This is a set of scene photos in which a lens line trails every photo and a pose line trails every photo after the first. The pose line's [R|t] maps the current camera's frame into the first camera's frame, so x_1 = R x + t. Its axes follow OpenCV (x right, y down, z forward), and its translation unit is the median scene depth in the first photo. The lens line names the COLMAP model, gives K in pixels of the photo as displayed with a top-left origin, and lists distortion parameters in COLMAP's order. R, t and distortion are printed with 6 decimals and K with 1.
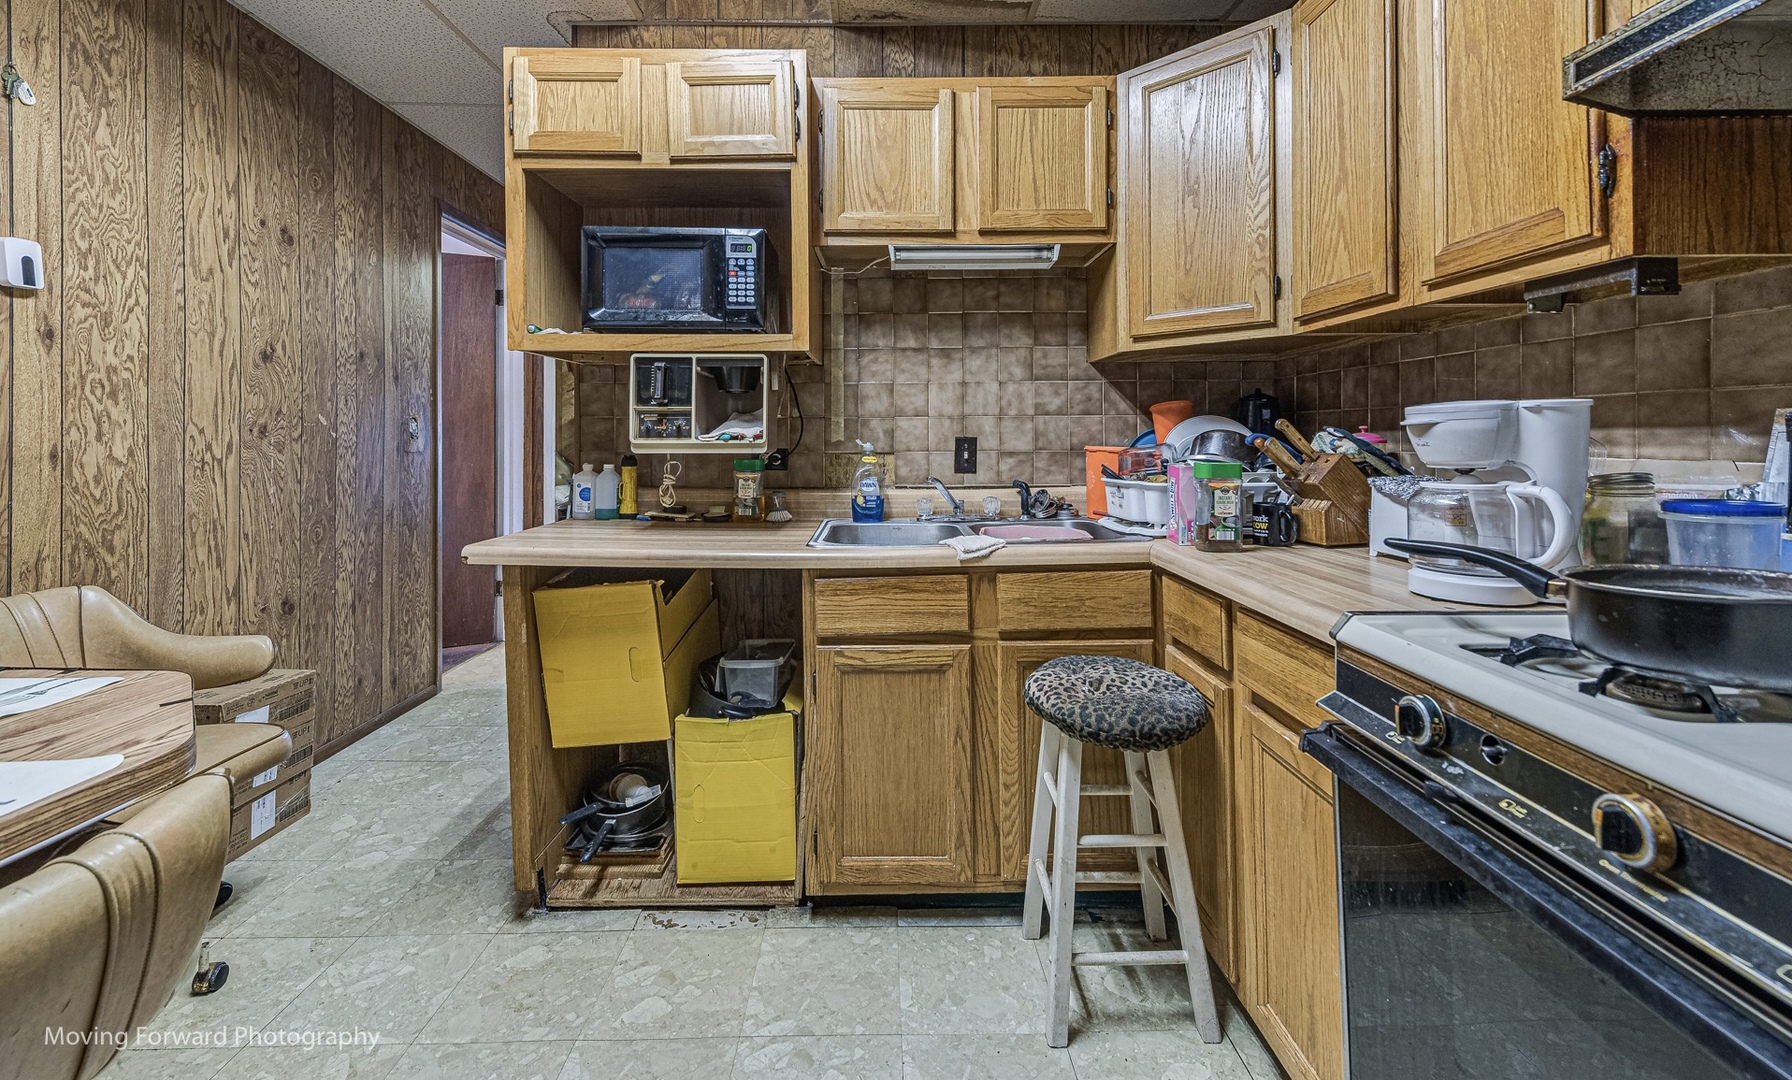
lens RADIAL K [[718.9, 0, 894.5], [0, 718.9, 430.0], [0, 0, 1]] dist [0.000190, -0.000095]
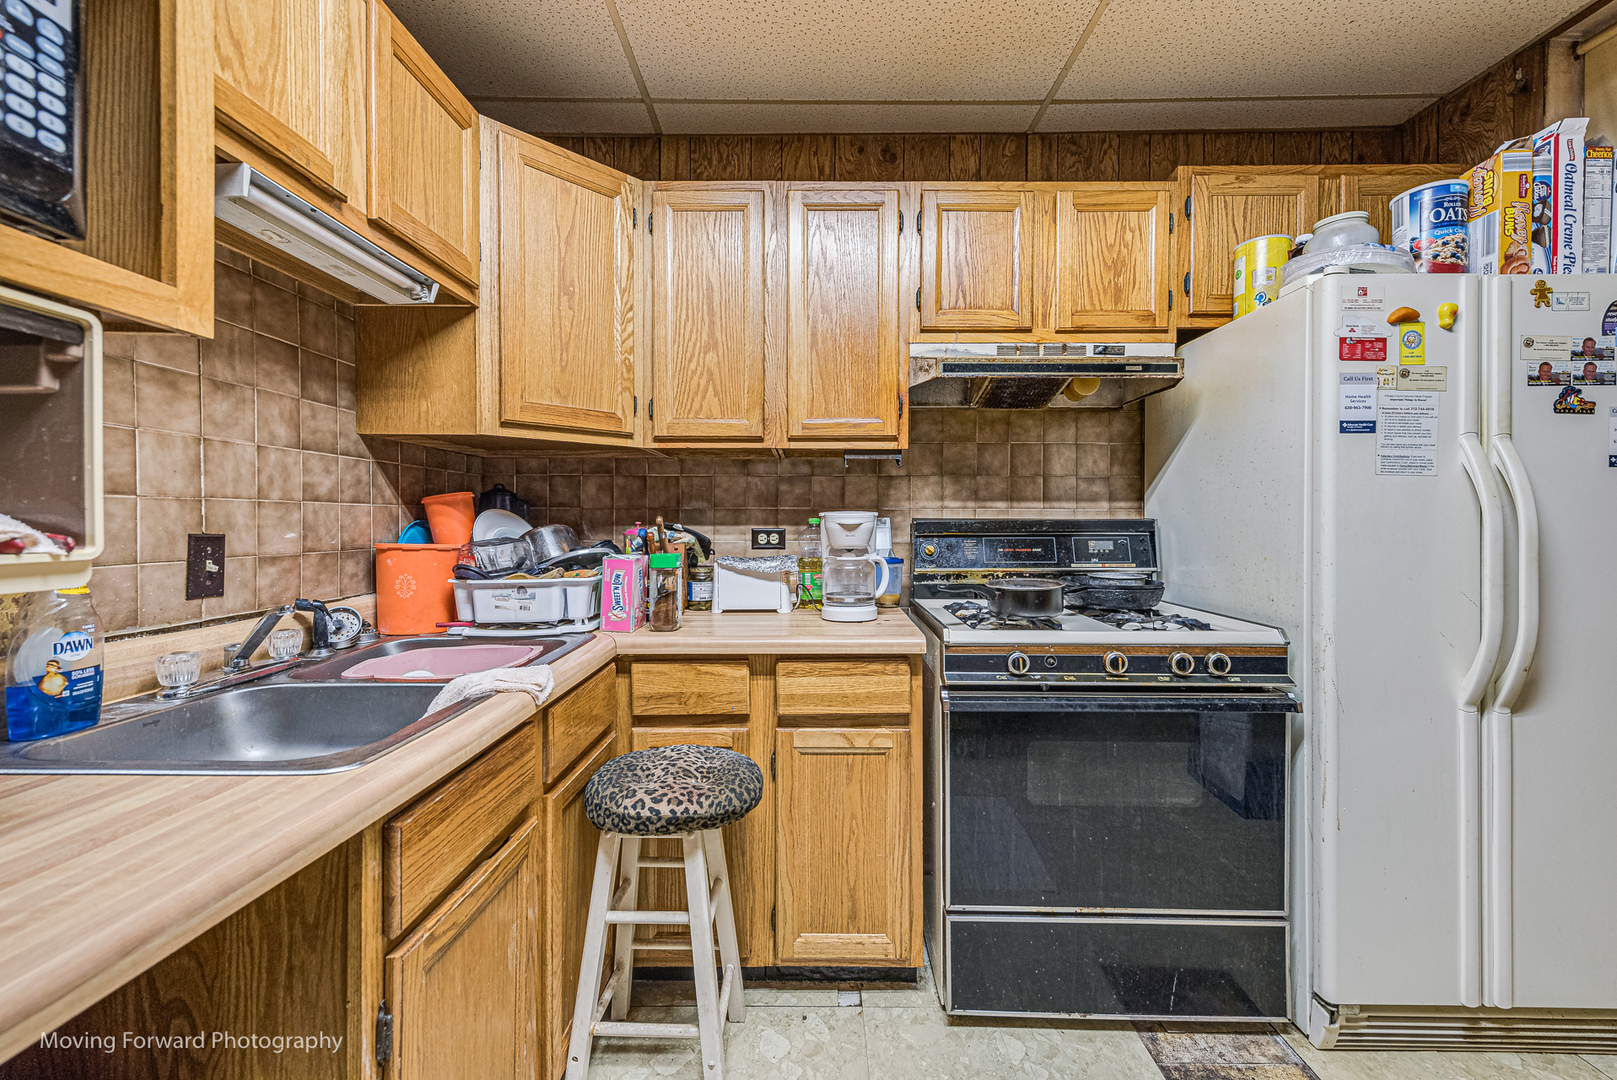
lens RADIAL K [[645.7, 0, 810.3], [0, 645.7, 520.2], [0, 0, 1]] dist [0.000486, -0.000208]
pose [[0.024953, 0.008254, 0.999655, -0.400672], [-0.009471, 0.999923, -0.008020, -0.001858], [-0.999644, -0.009268, 0.025029, 0.508282]]
